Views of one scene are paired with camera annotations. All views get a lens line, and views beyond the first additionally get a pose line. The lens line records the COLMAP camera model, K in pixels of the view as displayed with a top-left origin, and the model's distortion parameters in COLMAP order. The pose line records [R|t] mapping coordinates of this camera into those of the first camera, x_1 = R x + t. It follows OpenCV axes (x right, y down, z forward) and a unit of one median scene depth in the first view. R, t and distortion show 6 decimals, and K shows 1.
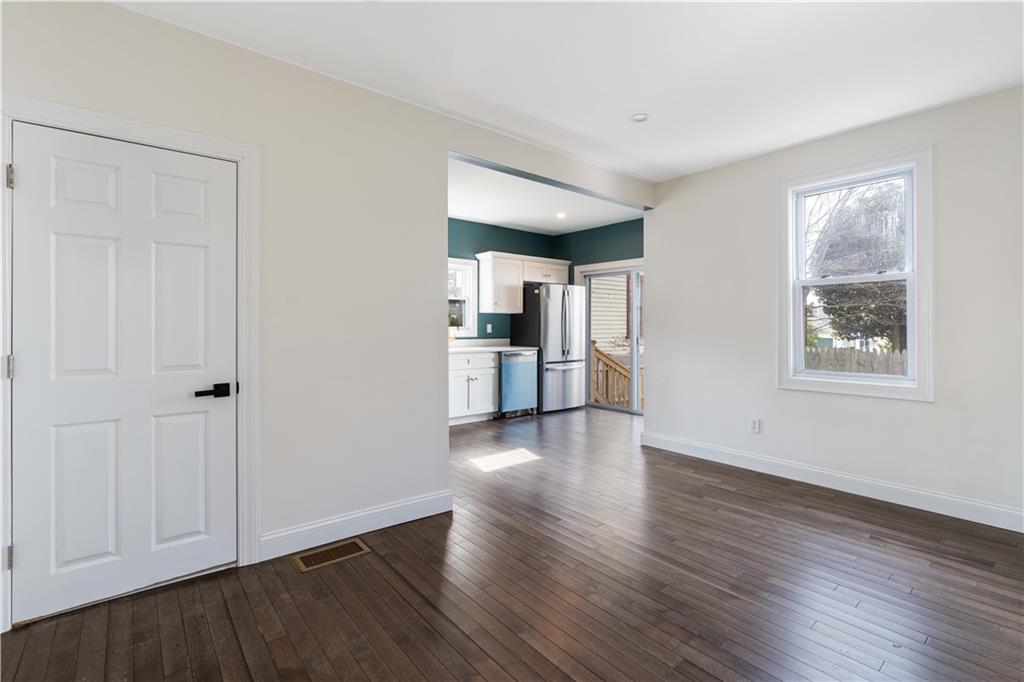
lens RADIAL K [[472.9, 0, 513.1], [0, 472.9, 337.0], [0, 0, 1]] dist [0.001771, 0.000139]
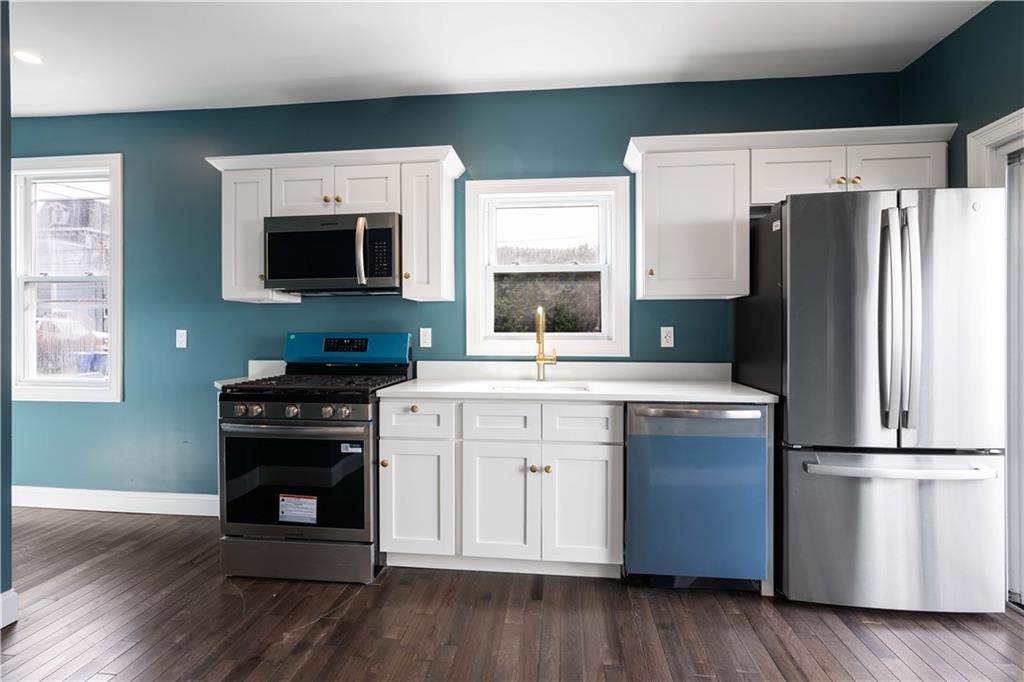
lens RADIAL K [[497.0, 0, 510.8], [0, 497.0, 336.5], [0, 0, 1]] dist [-0.001702, 0.001848]
pose [[0.702252, 0.002097, -0.711925, 0.164310], [-0.016259, 0.999782, -0.013094, -0.011026], [0.711743, 0.020771, 0.702133, 0.616021]]
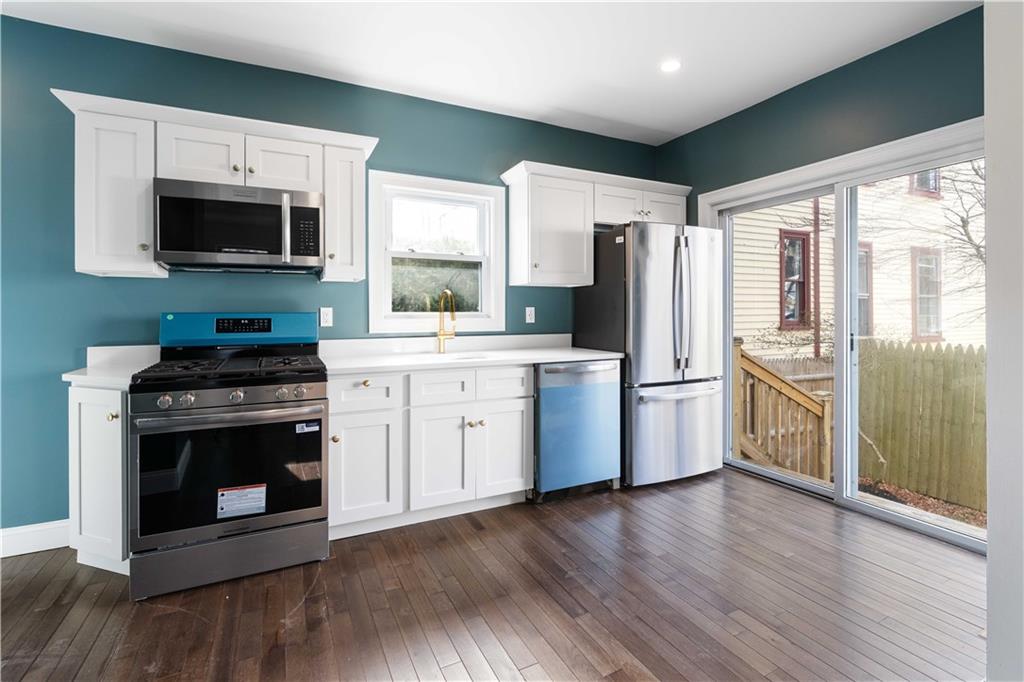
lens RADIAL K [[472.9, 0, 511.8], [0, 472.9, 315.3], [0, 0, 1]] dist [0.001771, 0.000139]
pose [[0.974962, -0.004094, -0.222335, 0.049029], [-0.000160, 0.999817, -0.019112, -0.007731], [0.222372, 0.018669, 0.974783, 0.487547]]
